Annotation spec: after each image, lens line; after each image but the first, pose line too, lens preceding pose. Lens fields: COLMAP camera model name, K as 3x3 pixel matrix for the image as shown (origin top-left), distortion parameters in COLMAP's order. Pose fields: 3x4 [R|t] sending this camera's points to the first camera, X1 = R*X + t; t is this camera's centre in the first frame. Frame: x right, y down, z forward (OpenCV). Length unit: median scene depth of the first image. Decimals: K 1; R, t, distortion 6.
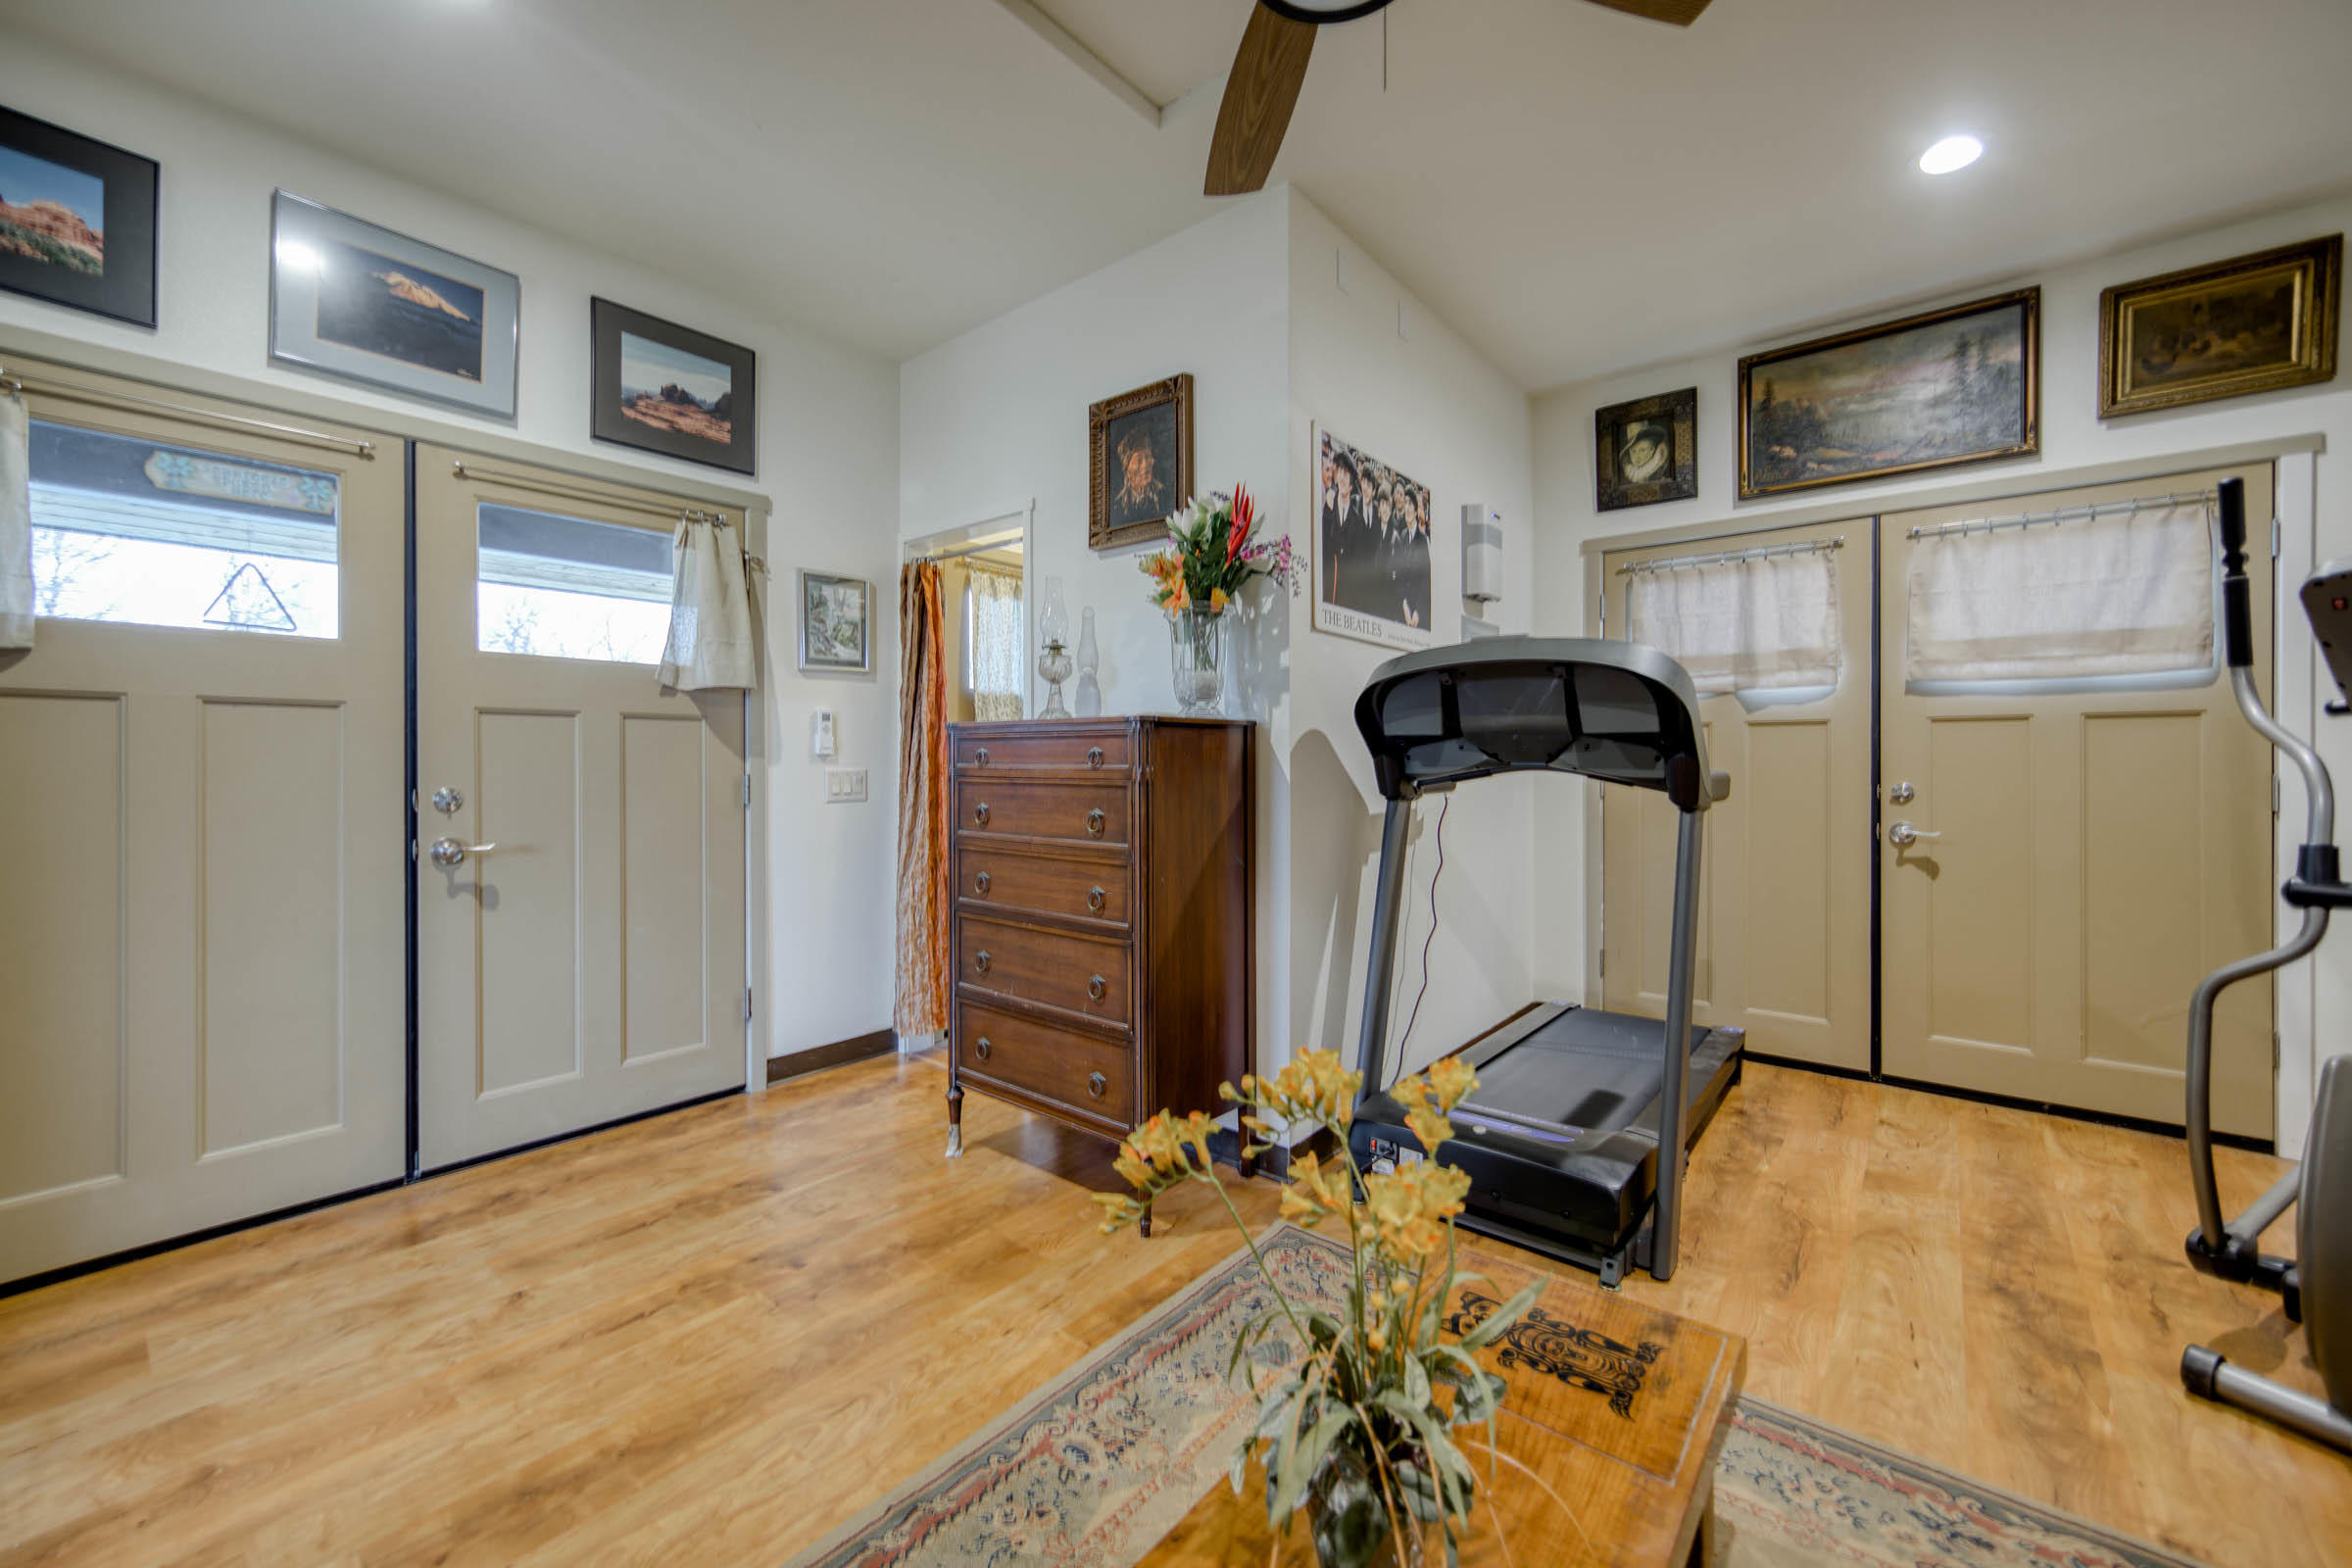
lens RADIAL K [[921.8, 0, 1187.7], [0, 921.8, 780.6], [0, 0, 1]] dist [0.005914, 0.000176]
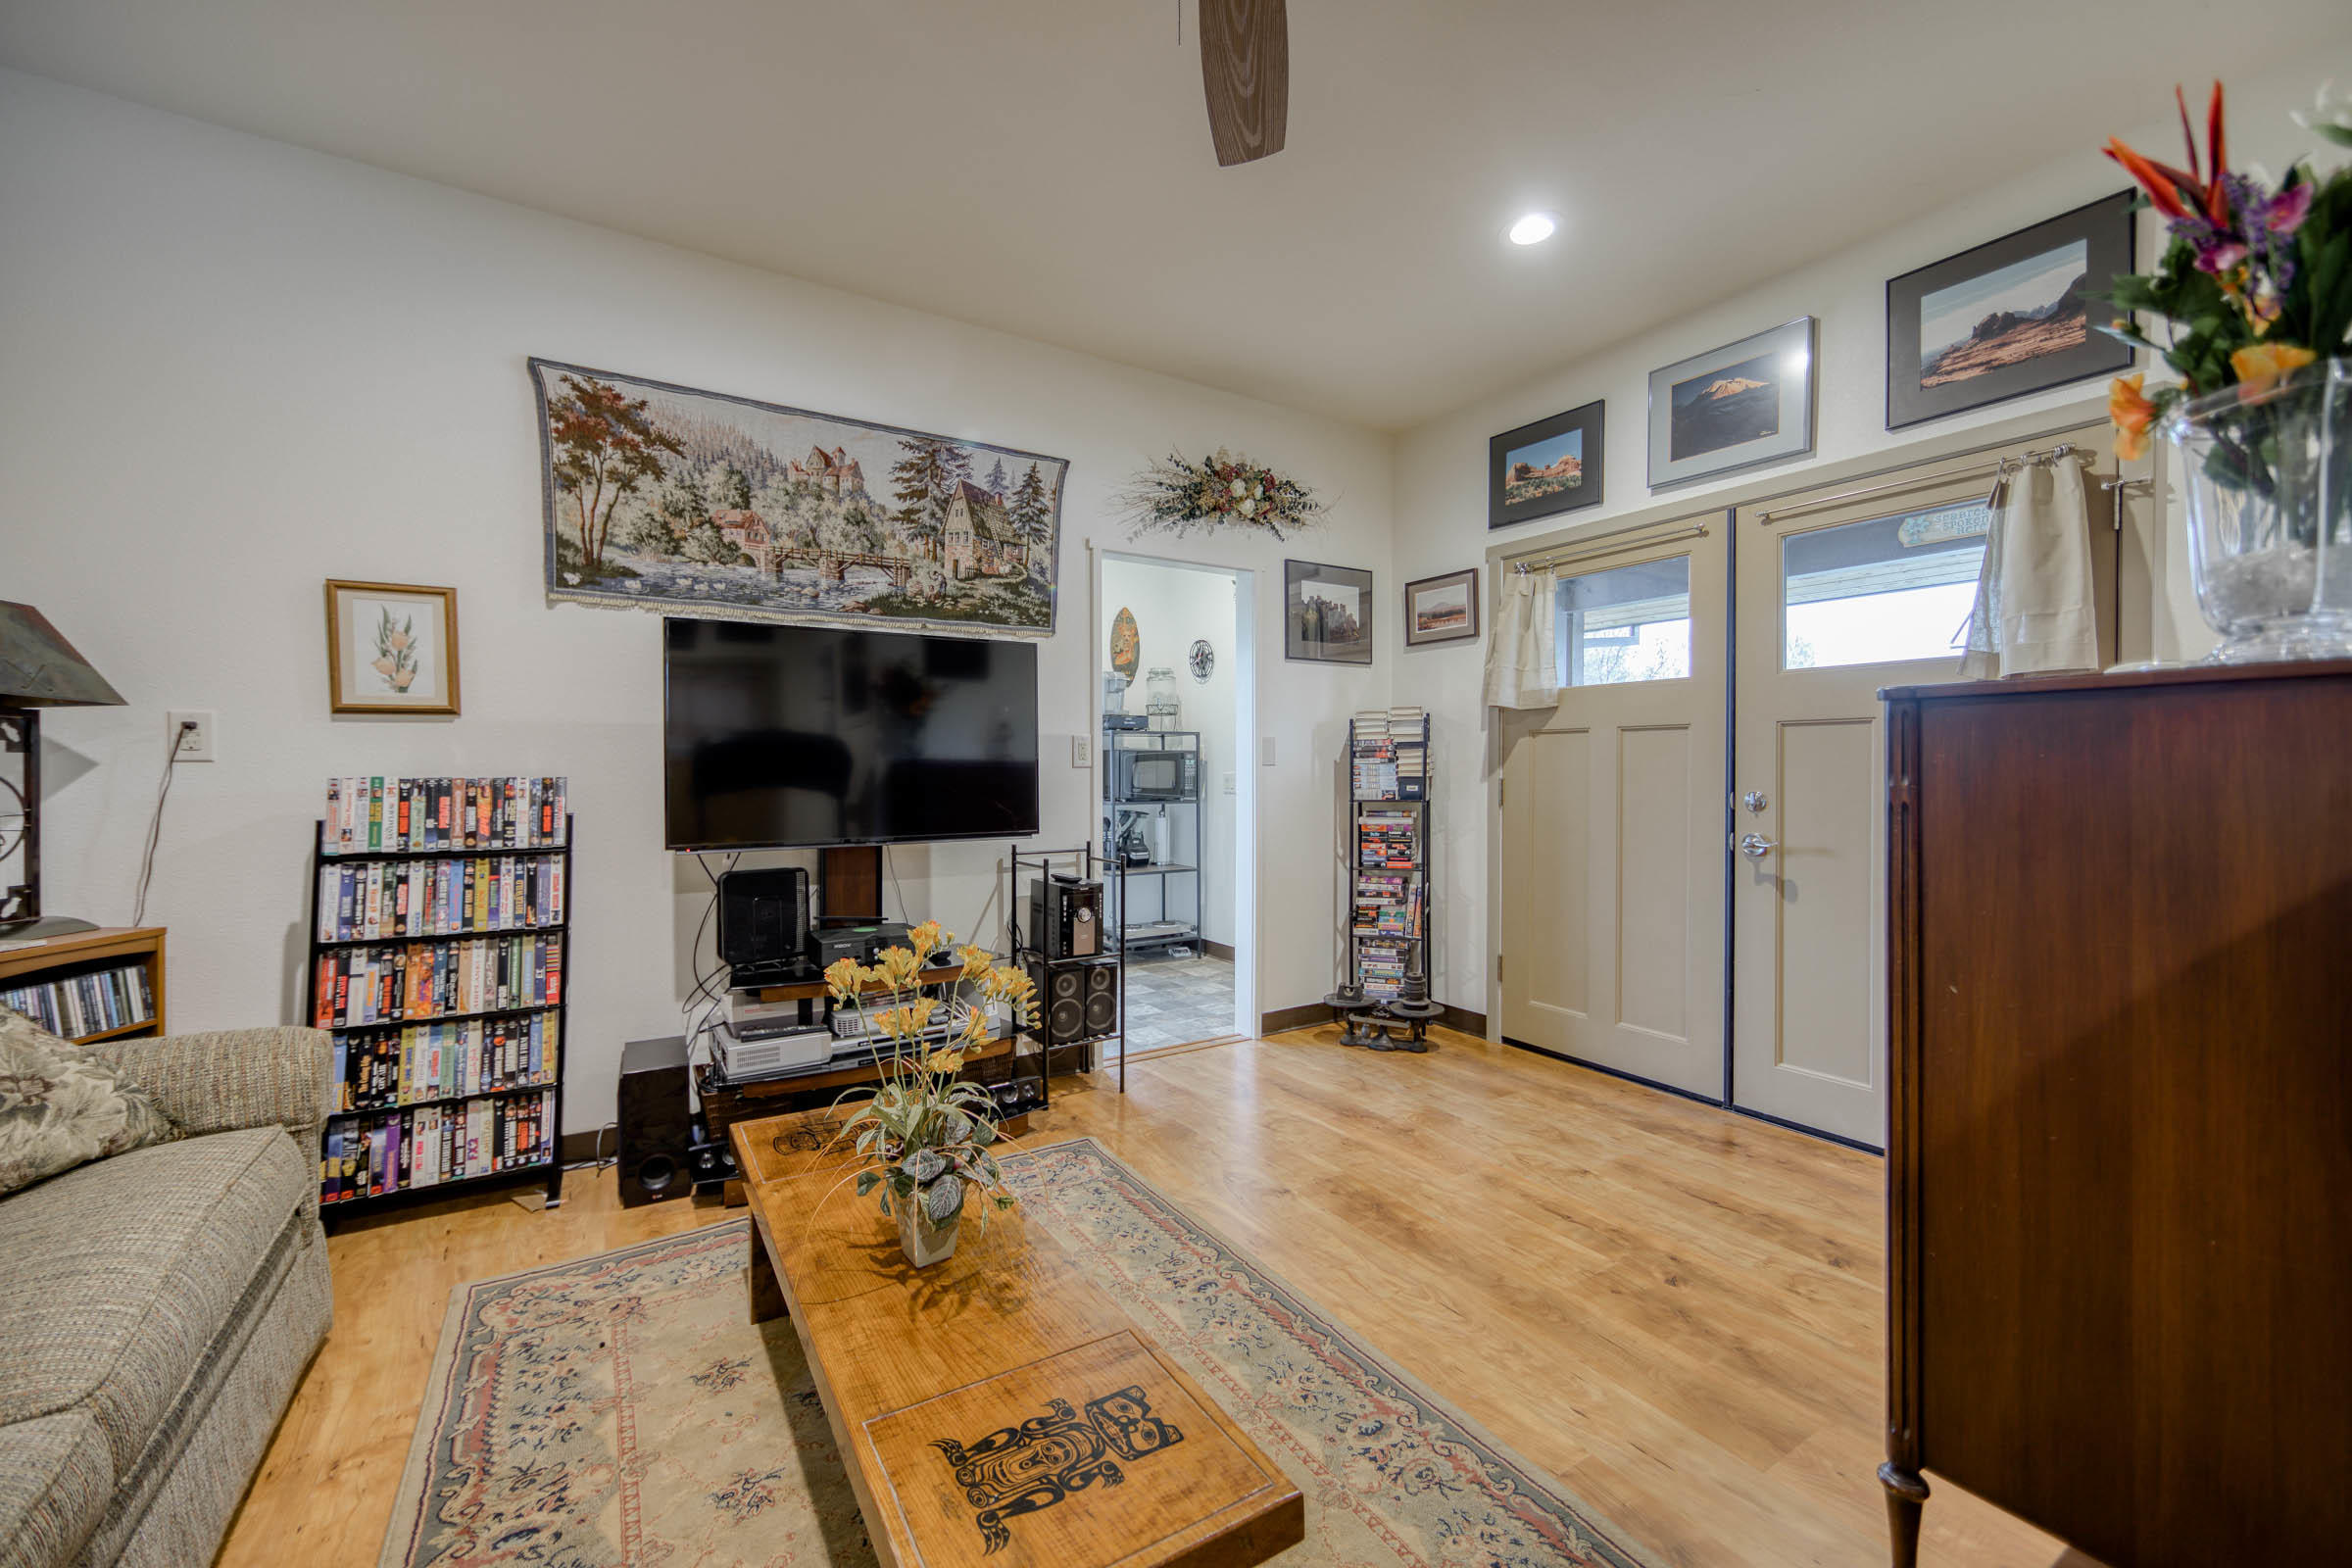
lens RADIAL K [[961.4, 0, 1167.6], [0, 961.4, 796.5], [0, 0, 1]] dist [-0.000195, -0.000008]
pose [[-0.336996, 0.025646, -0.941157, 0.678607], [-0.020171, 0.999203, 0.034450, -0.013734], [0.941290, 0.030594, -0.336210, 0.793205]]
